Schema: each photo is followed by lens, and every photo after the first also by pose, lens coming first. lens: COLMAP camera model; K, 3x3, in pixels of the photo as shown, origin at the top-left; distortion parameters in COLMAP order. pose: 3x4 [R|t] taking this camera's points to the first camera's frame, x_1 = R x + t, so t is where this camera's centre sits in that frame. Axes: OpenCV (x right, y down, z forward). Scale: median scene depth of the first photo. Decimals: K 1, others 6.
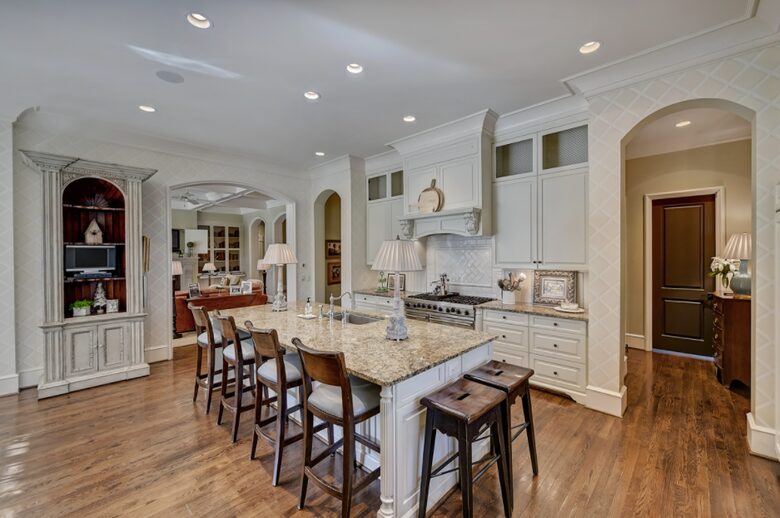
lens RADIAL K [[314.4, 0, 390.3], [0, 314.4, 254.4], [0, 0, 1]] dist [-0.003088, -0.000360]
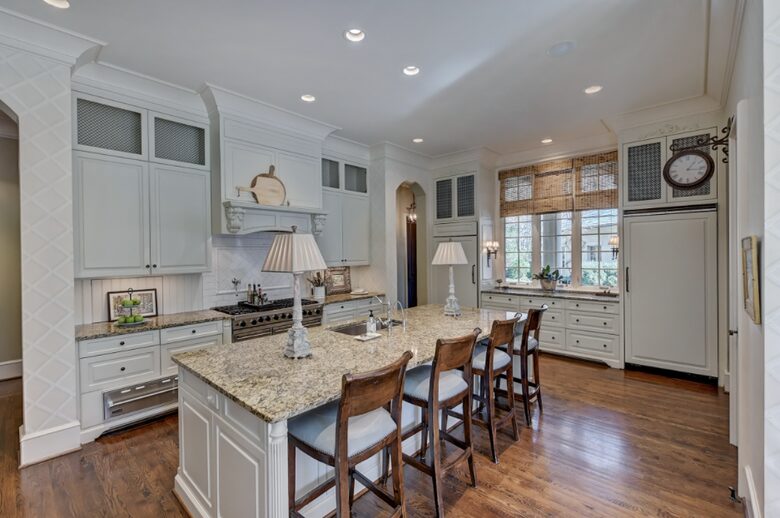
lens RADIAL K [[343.3, 0, 387.2], [0, 343.3, 257.1], [0, 0, 1]] dist [0.003523, -0.000002]
pose [[-0.015431, -0.008992, 0.999841, -0.842418], [0.013132, 0.999871, 0.009195, 0.002214], [-0.999795, 0.013272, -0.015311, 0.758686]]
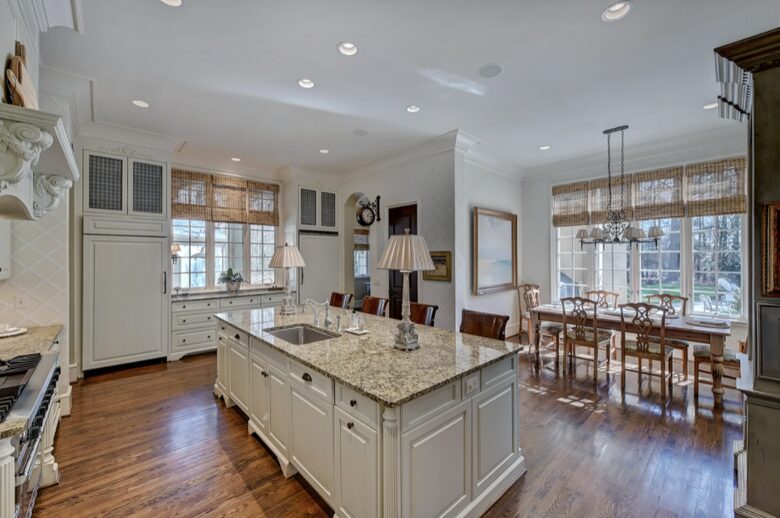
lens RADIAL K [[314.4, 0, 388.3], [0, 314.4, 257.5], [0, 0, 1]] dist [-0.003088, -0.000360]
pose [[-0.996799, 0.010076, 0.079313, -0.322413], [0.010008, 0.999949, -0.001261, 0.012553], [-0.079321, -0.000463, -0.996849, 1.402760]]
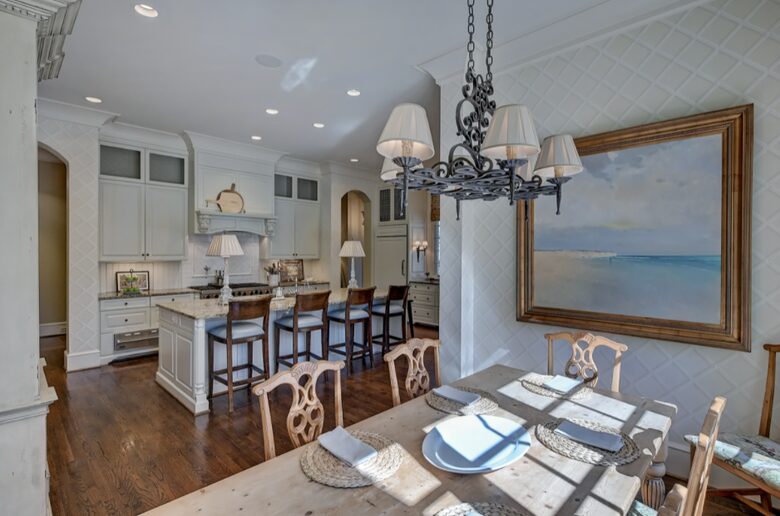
lens RADIAL K [[376.6, 0, 391.7], [0, 376.6, 254.8], [0, 0, 1]] dist [-0.000143, -0.000401]
pose [[0.010988, -0.002873, 0.999936, -1.324965], [-0.000035, 0.999996, 0.002873, 0.019996], [-0.999940, -0.000066, 0.010988, 0.431043]]
